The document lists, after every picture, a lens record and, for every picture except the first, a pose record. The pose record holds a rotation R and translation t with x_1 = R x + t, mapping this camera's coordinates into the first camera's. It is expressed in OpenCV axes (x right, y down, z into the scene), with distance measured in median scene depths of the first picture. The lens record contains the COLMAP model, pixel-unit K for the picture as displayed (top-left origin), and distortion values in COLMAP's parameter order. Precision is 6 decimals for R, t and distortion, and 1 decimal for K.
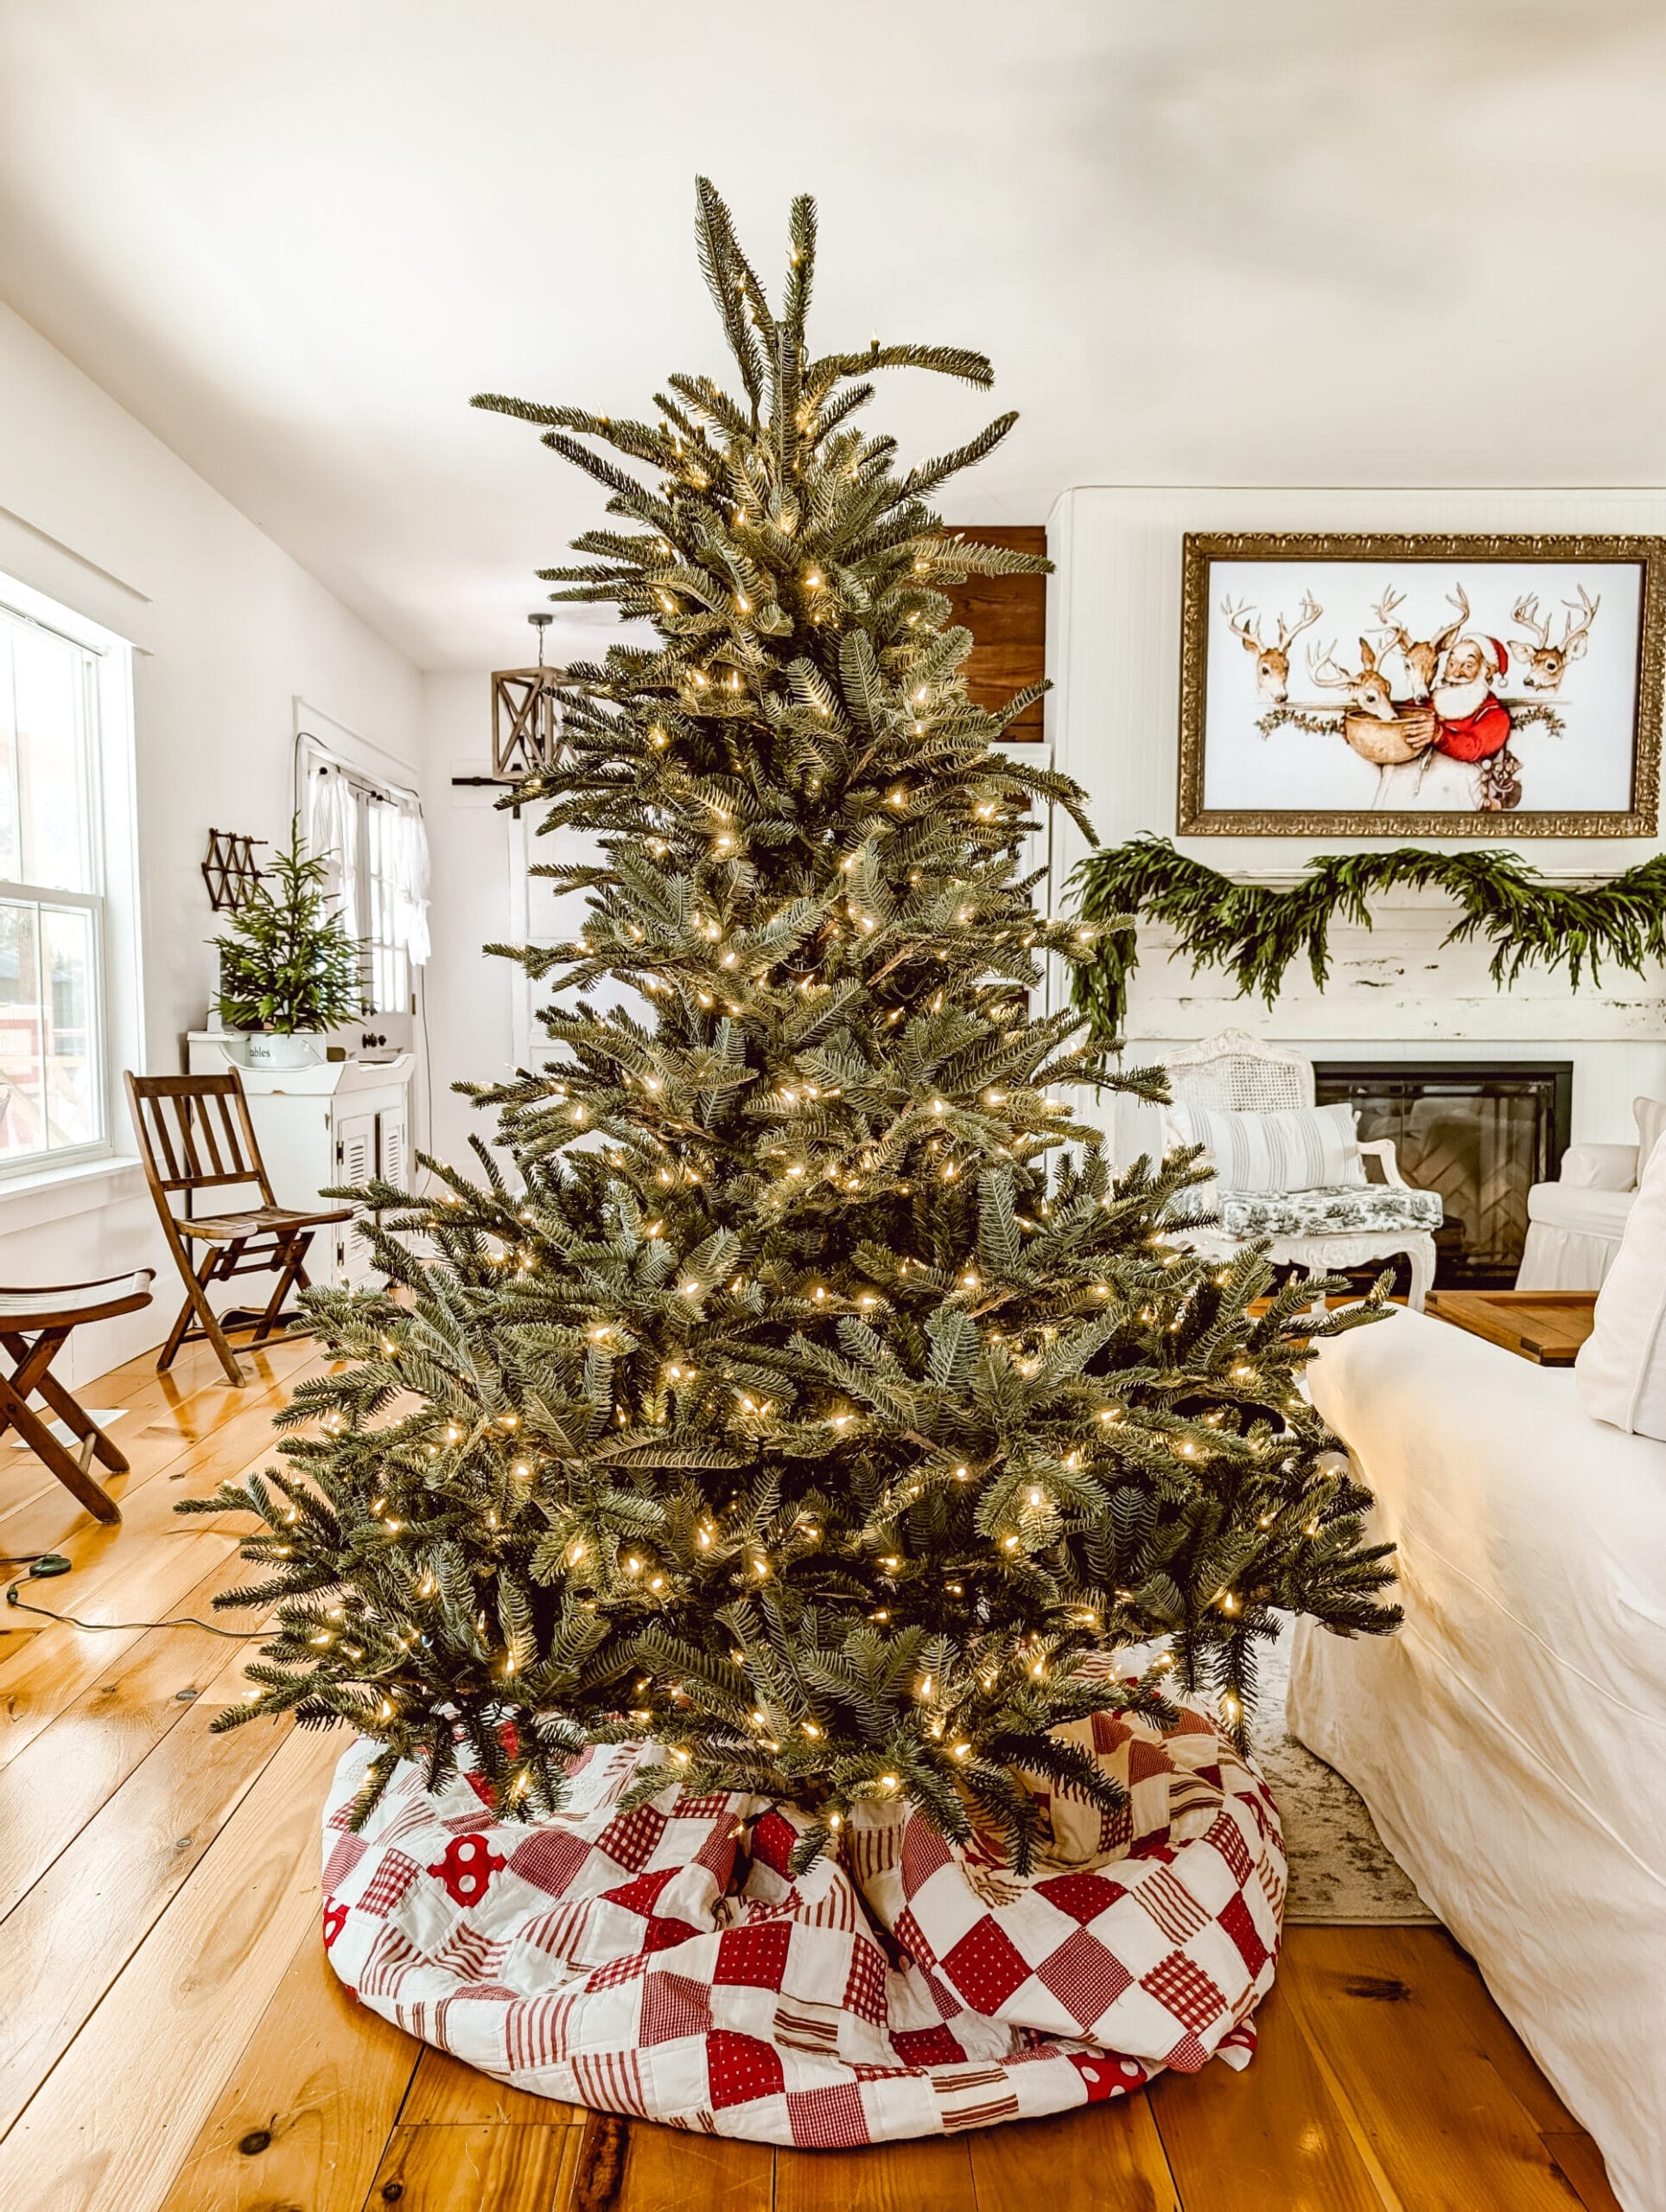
lens RADIAL K [[1605.4, 0, 832.2], [0, 1605.4, 1098.4], [0, 0, 1]] dist [0.005811, 0.017163]
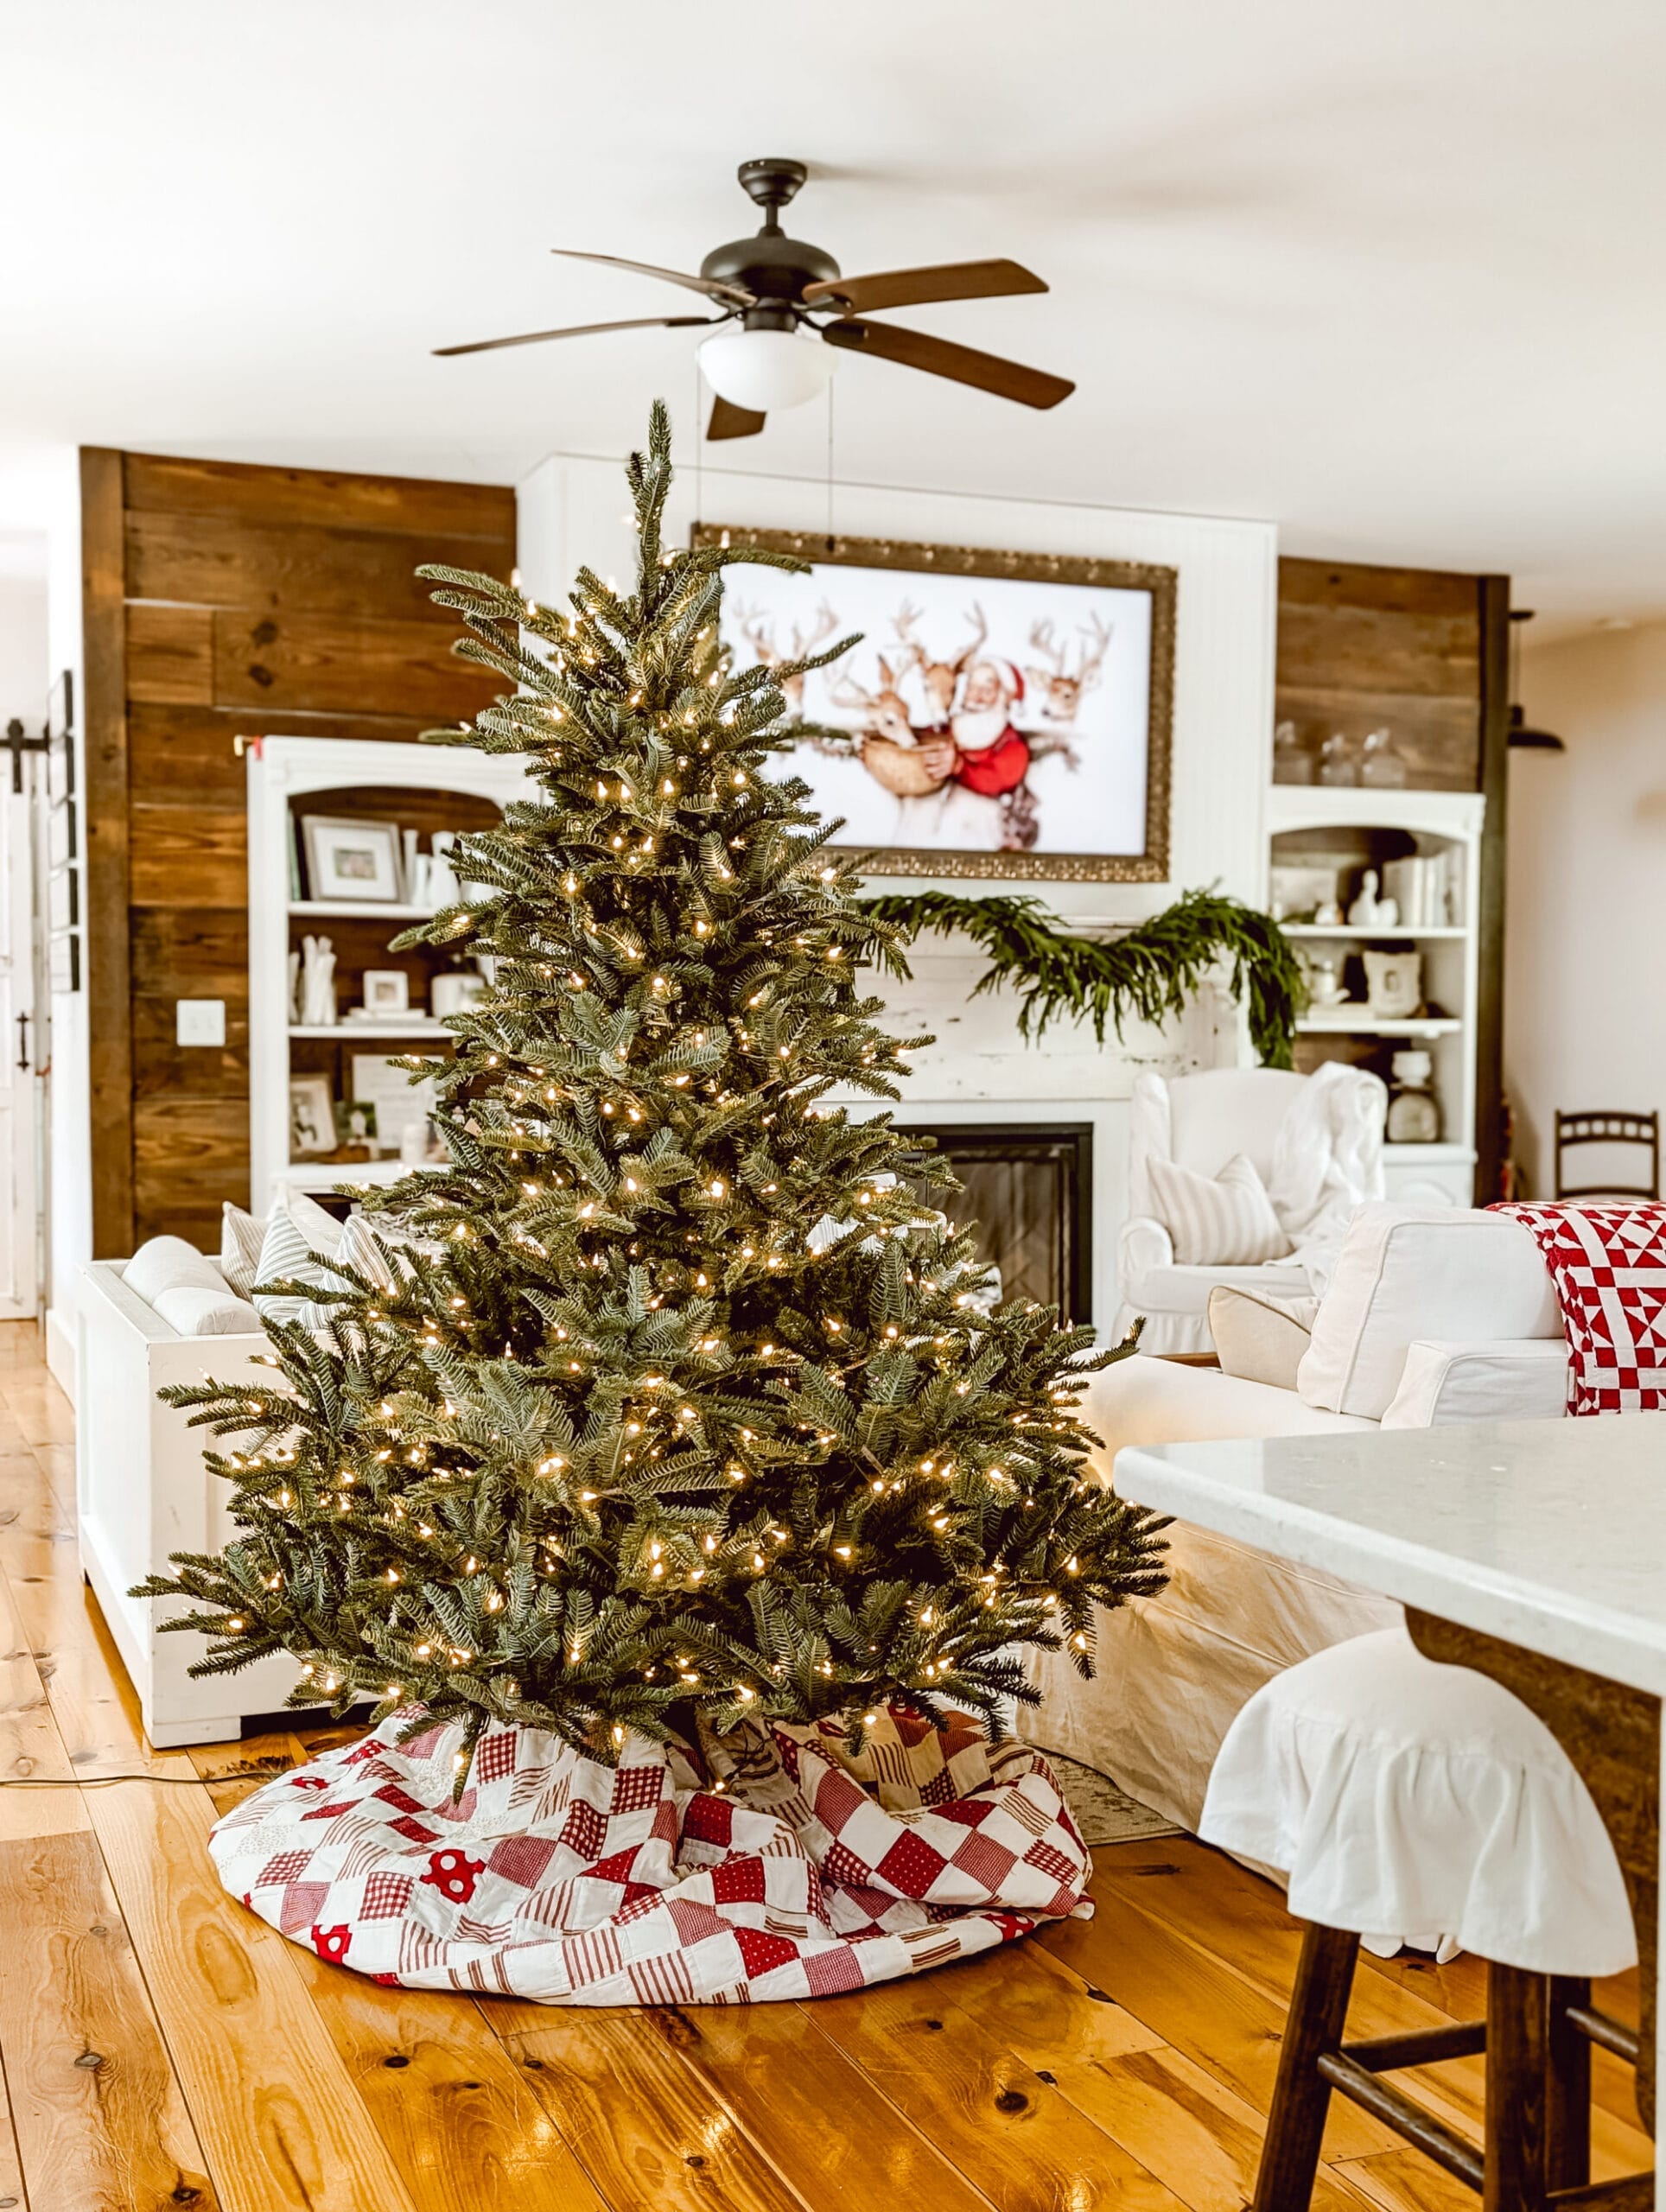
lens RADIAL K [[2361.7, 0, 833.6], [0, 2361.7, 1116.8], [0, 0, 1]] dist [0.086326, 0.000000]
pose [[0.929735, -0.012469, 0.368019, -0.520080], [0.019412, 0.999696, -0.015172, -0.025501], [-0.367718, 0.021250, 0.929695, -0.603845]]
